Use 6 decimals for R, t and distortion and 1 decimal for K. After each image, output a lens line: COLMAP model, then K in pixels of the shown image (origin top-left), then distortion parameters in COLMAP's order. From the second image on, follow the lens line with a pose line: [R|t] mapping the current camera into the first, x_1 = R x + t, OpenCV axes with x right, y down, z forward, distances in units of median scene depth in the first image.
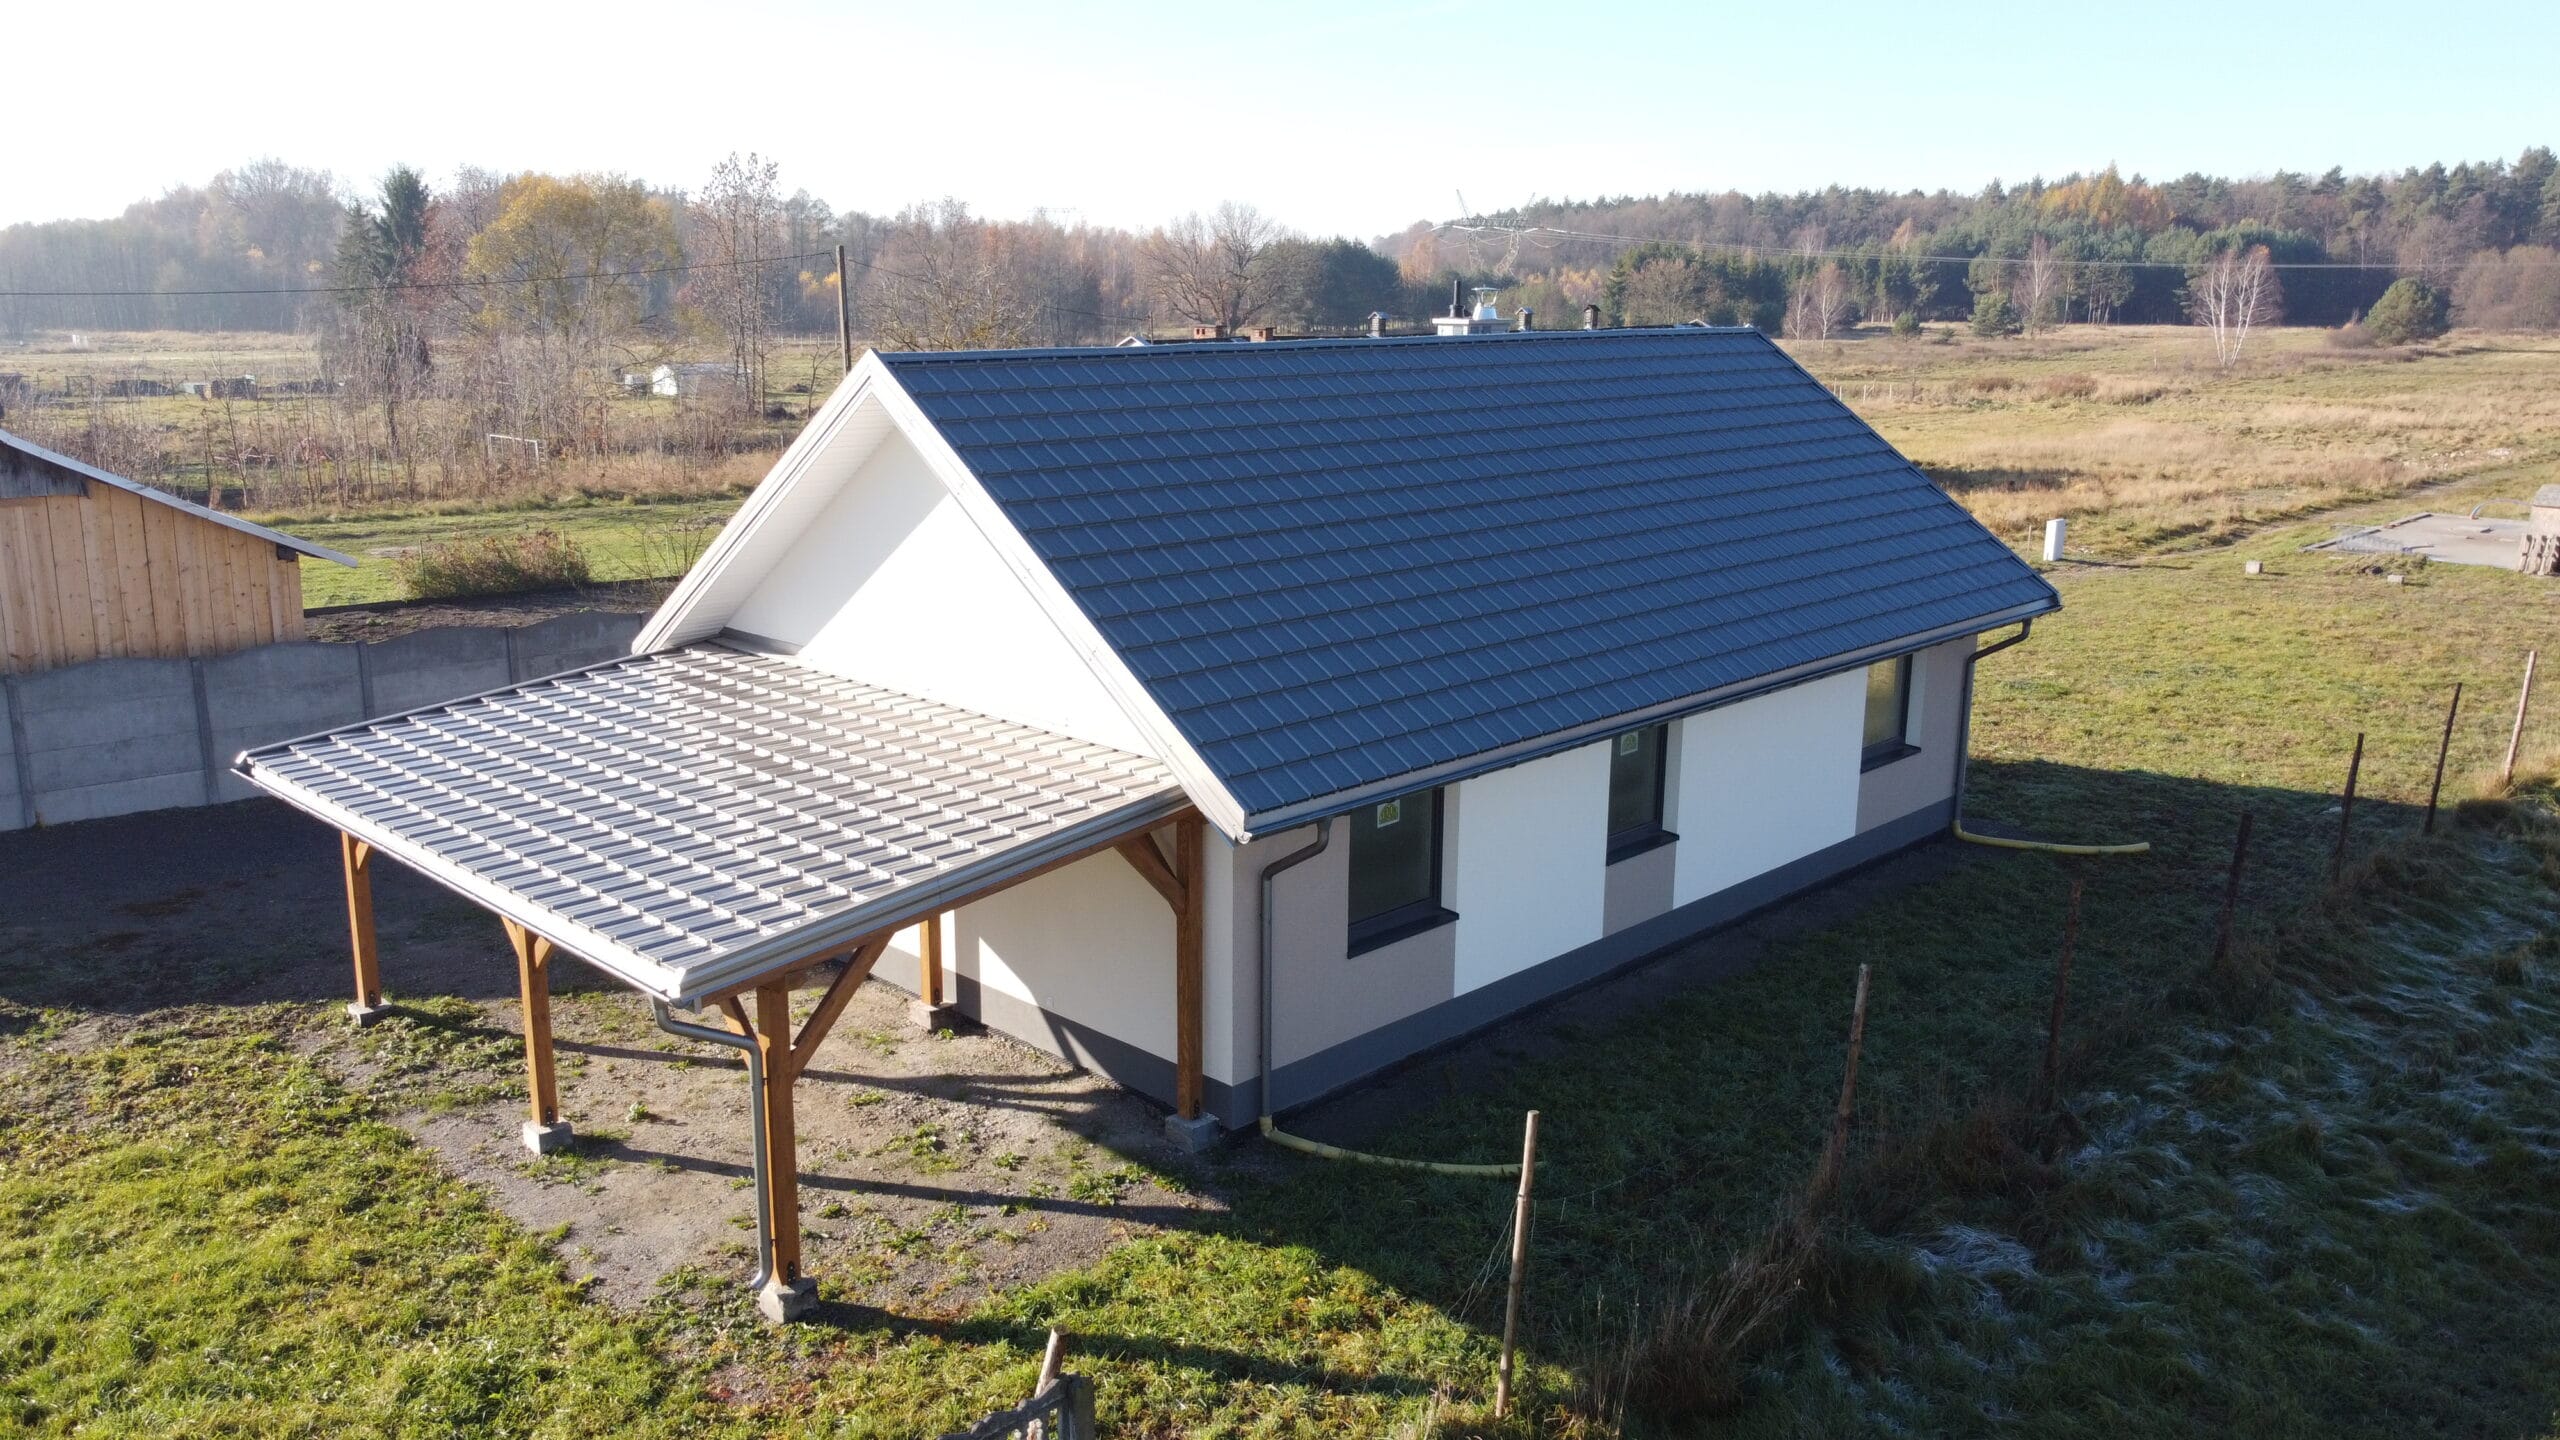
lens RADIAL K [[1953.9, 0, 1275.8], [0, 1953.9, 722.4], [0, 0, 1]] dist [0.004156, -0.003626]
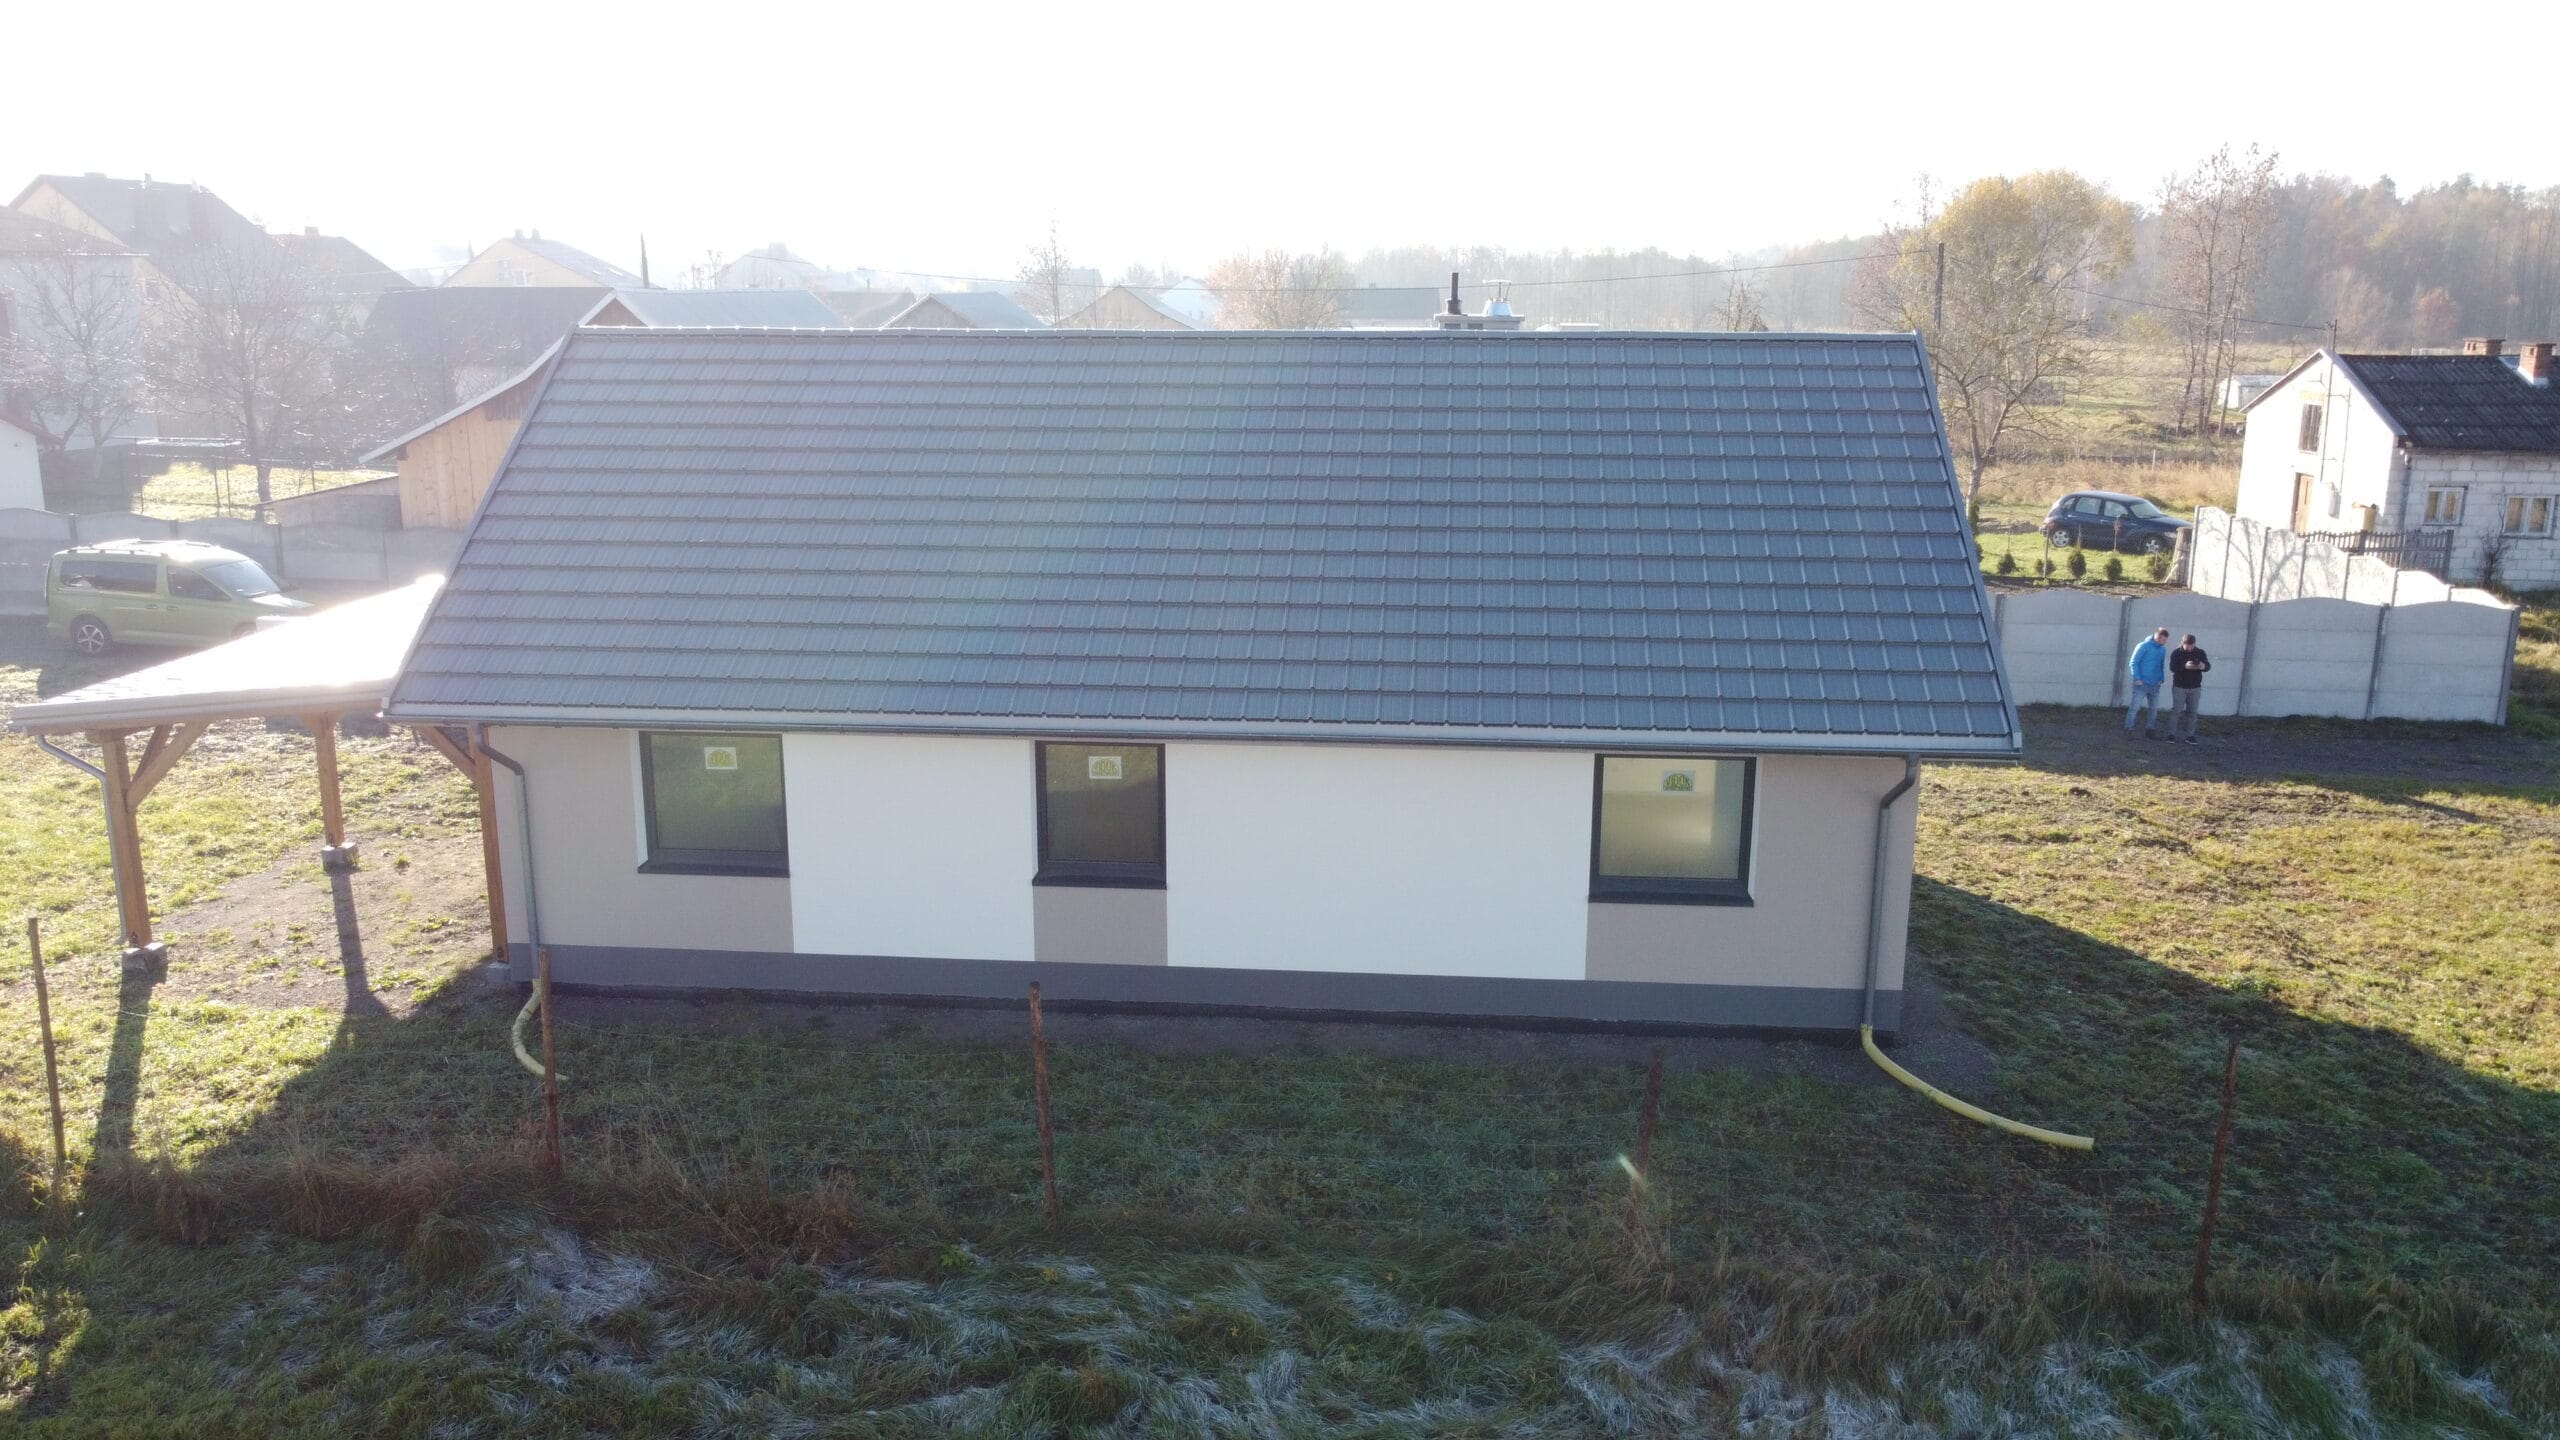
lens RADIAL K [[1953.9, 0, 1279.0], [0, 1953.9, 720.3], [0, 0, 1]] dist [0.004156, -0.003626]
pose [[0.622318, 0.170779, -0.763908, 0.774196], [-0.168762, 0.982231, 0.082105, -0.085419], [0.764356, 0.077823, 0.640081, 0.378609]]
